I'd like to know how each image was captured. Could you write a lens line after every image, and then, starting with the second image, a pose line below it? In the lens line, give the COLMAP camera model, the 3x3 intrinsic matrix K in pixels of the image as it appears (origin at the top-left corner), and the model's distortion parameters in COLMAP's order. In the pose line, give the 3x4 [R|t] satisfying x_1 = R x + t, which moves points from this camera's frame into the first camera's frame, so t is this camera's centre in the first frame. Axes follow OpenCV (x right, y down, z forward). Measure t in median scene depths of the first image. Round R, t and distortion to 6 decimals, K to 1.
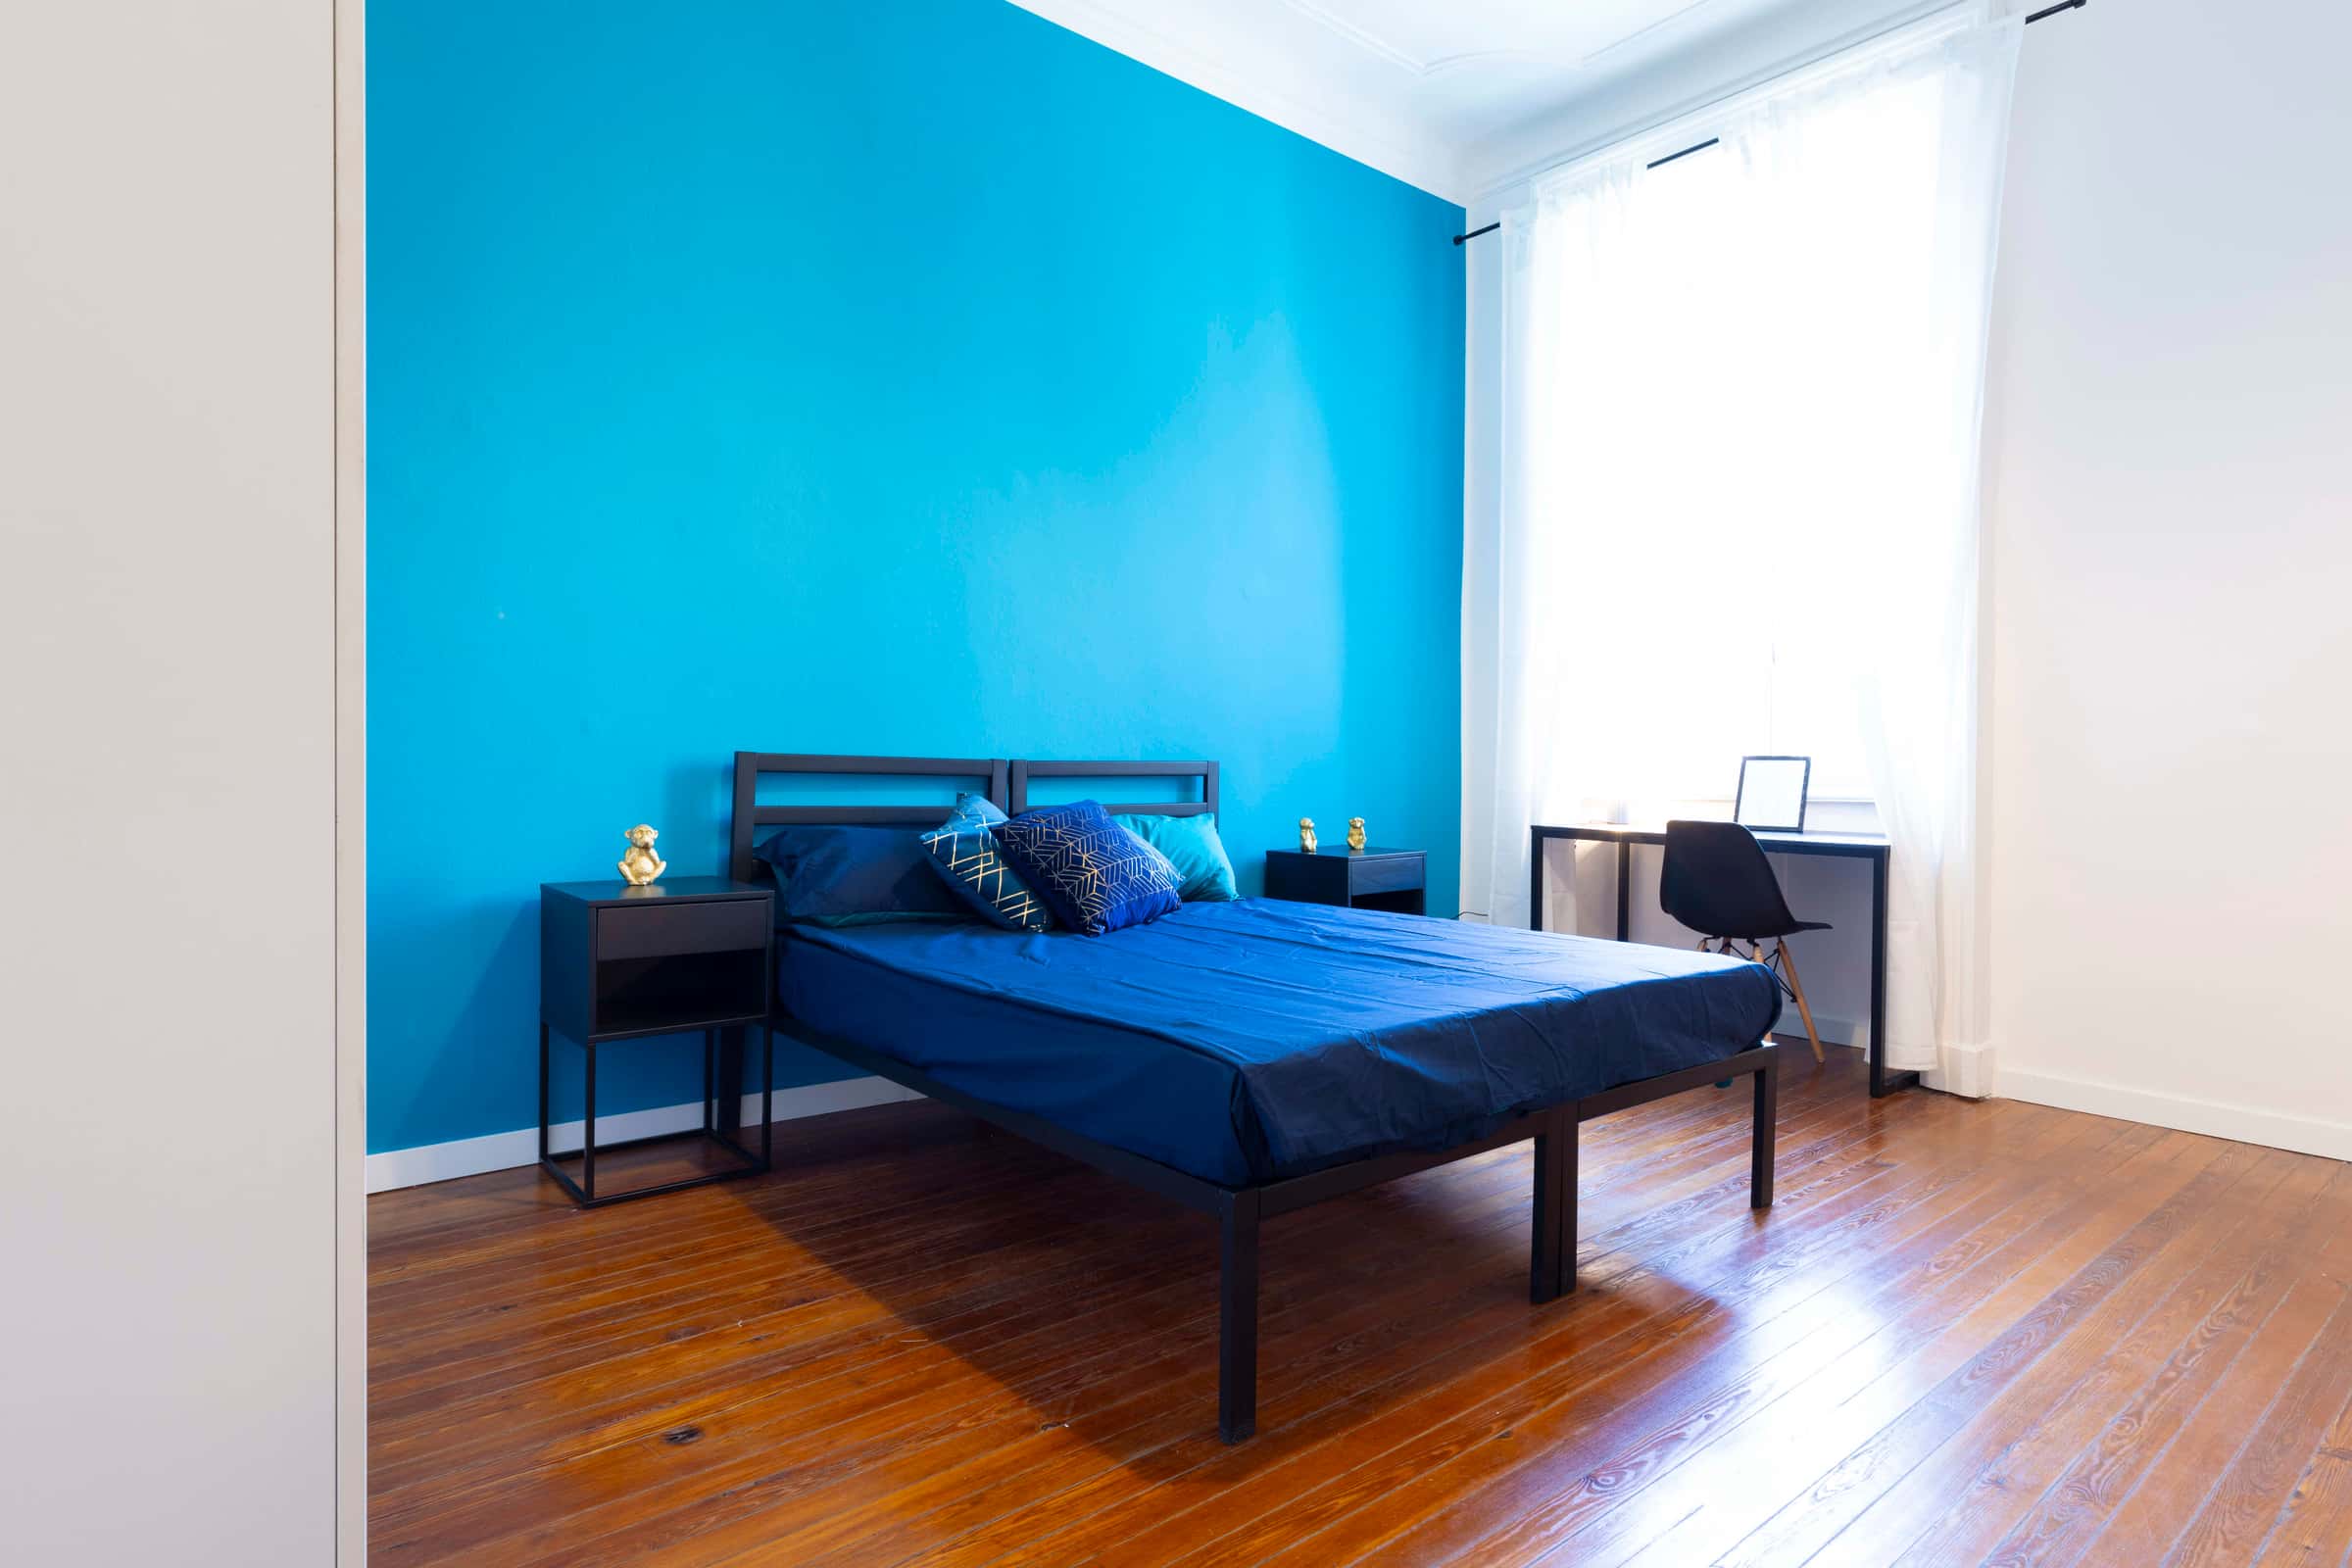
lens RADIAL K [[1277.2, 0, 1176.0], [0, 1277.2, 784.0], [0, 0, 1]] dist [0.005614, -0.001703]
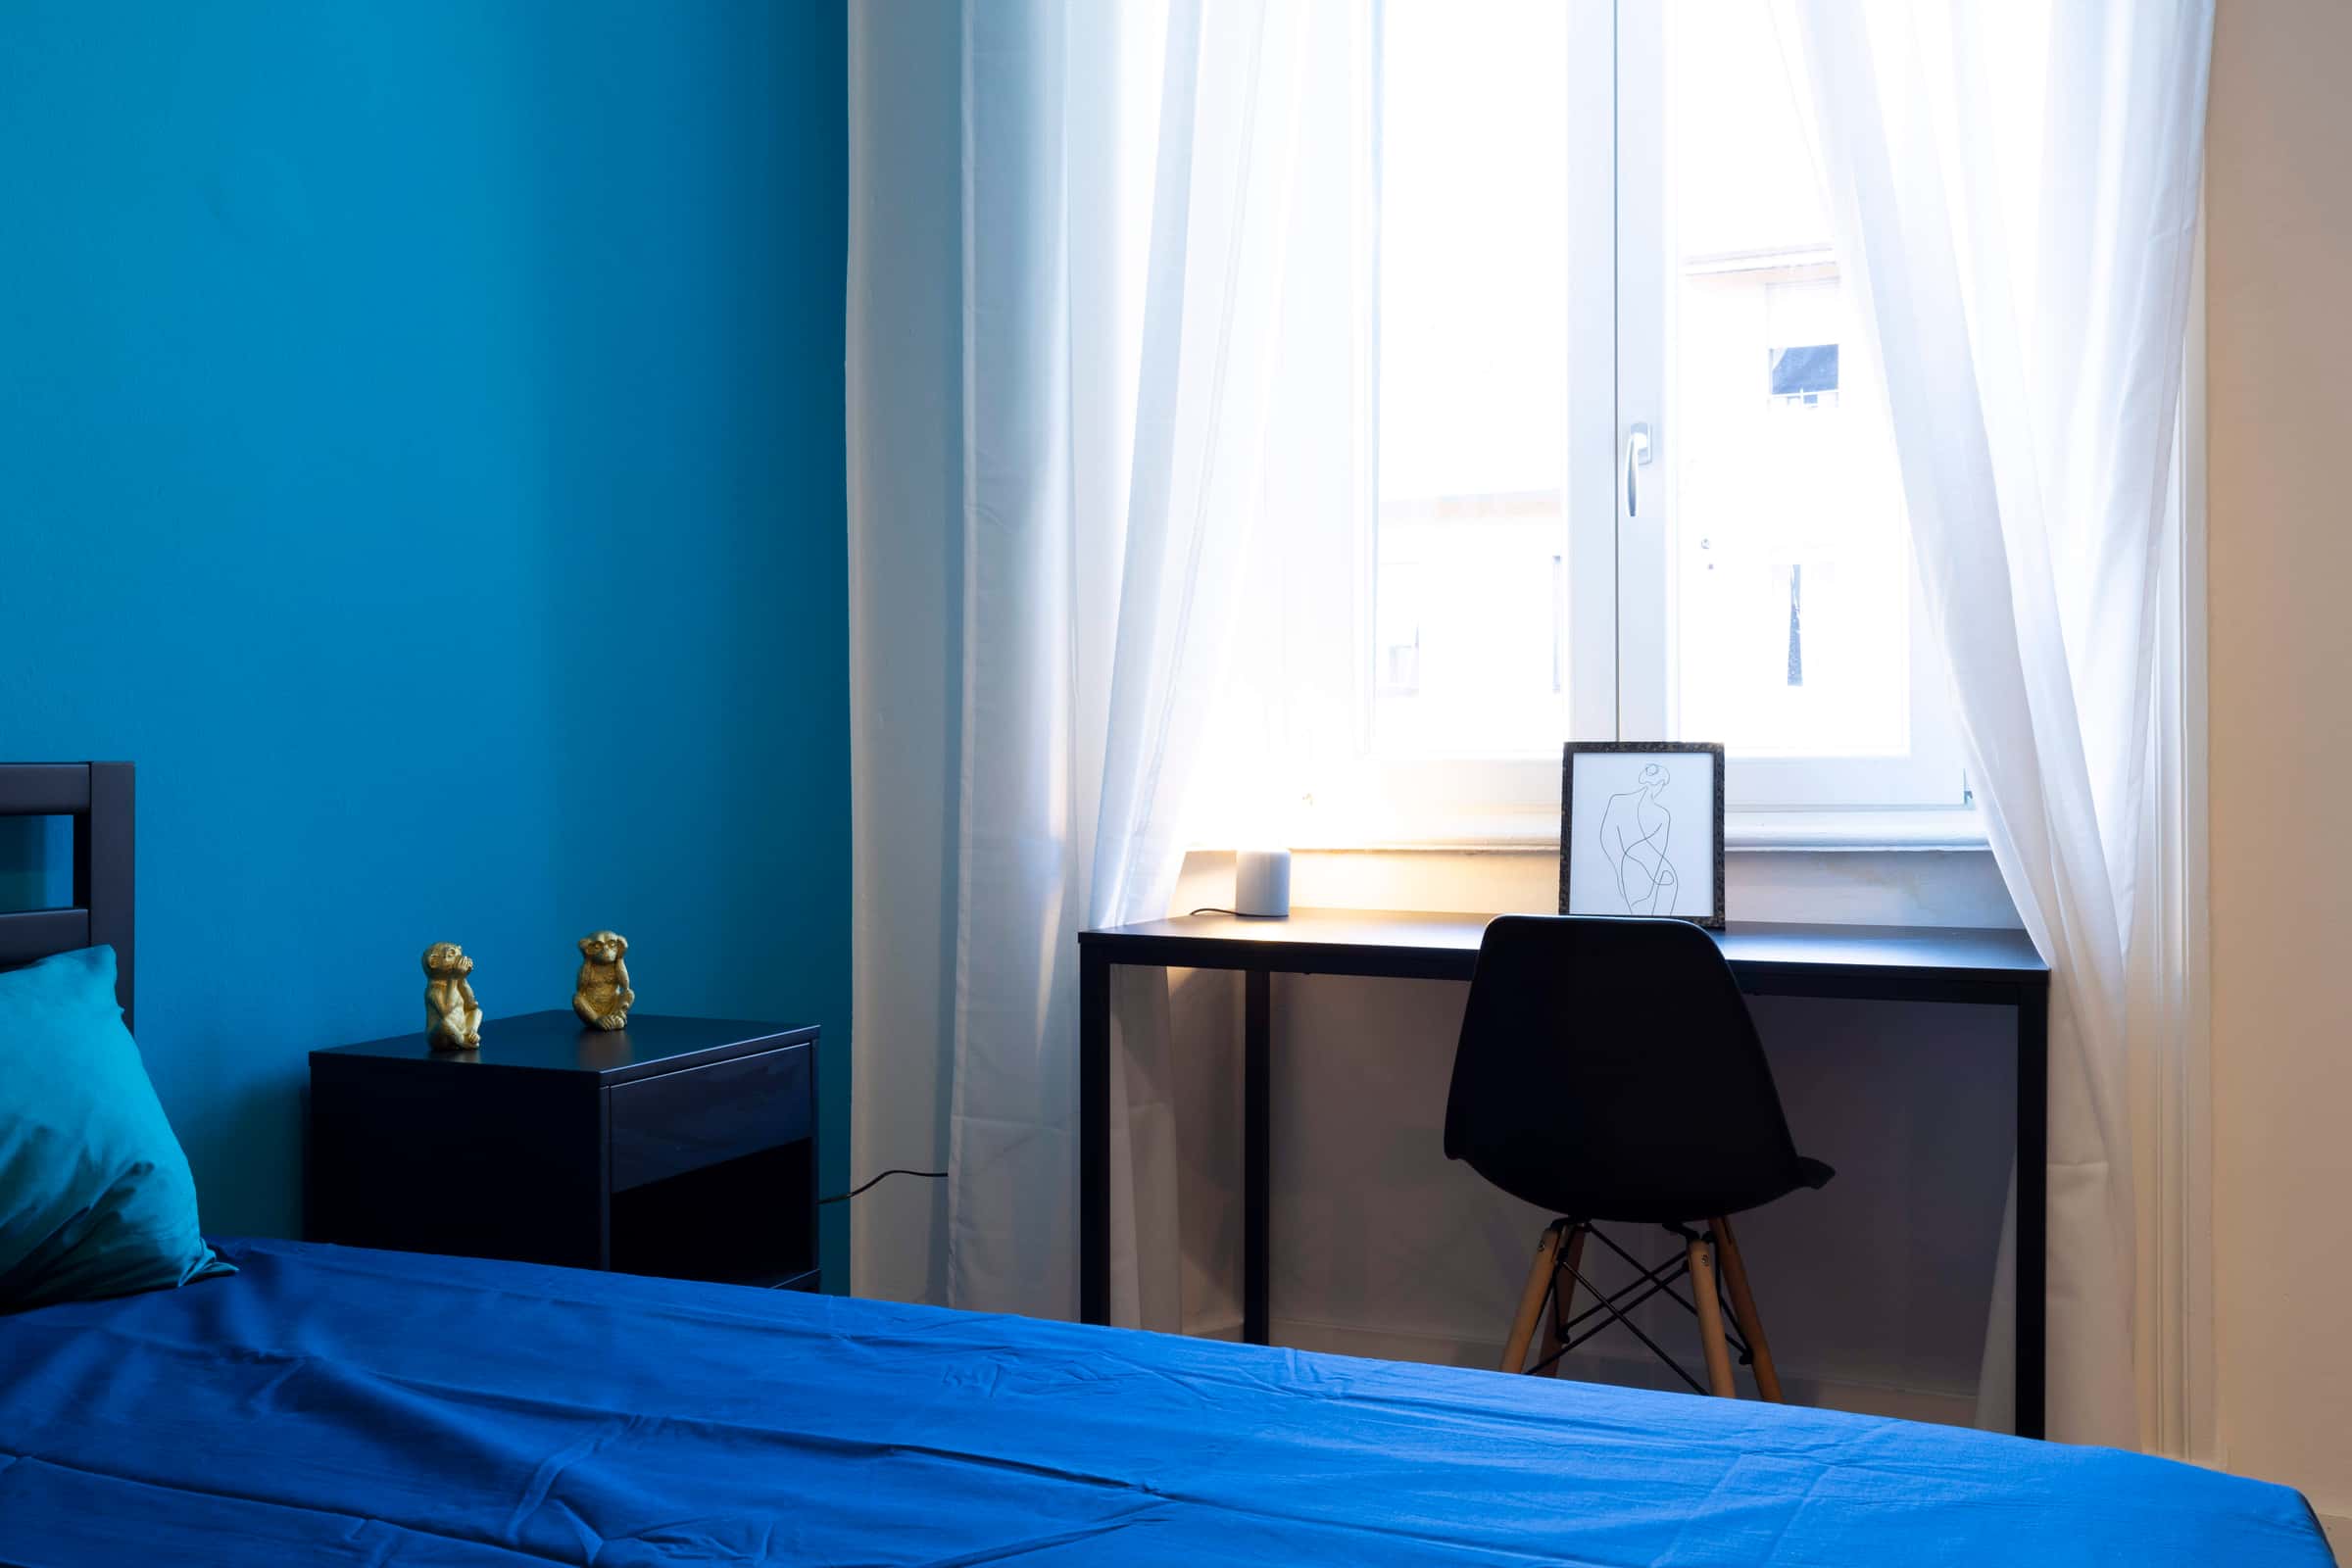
lens RADIAL K [[2290.3, 0, 1176.0], [0, 2290.3, 784.0], [0, 0, 1]] dist [0.081869, -0.016572]
pose [[0.902623, -0.010688, 0.430299, 0.019558], [0.014557, 0.999878, -0.005702, -0.006601], [-0.430186, 0.011410, 0.902668, 0.412457]]
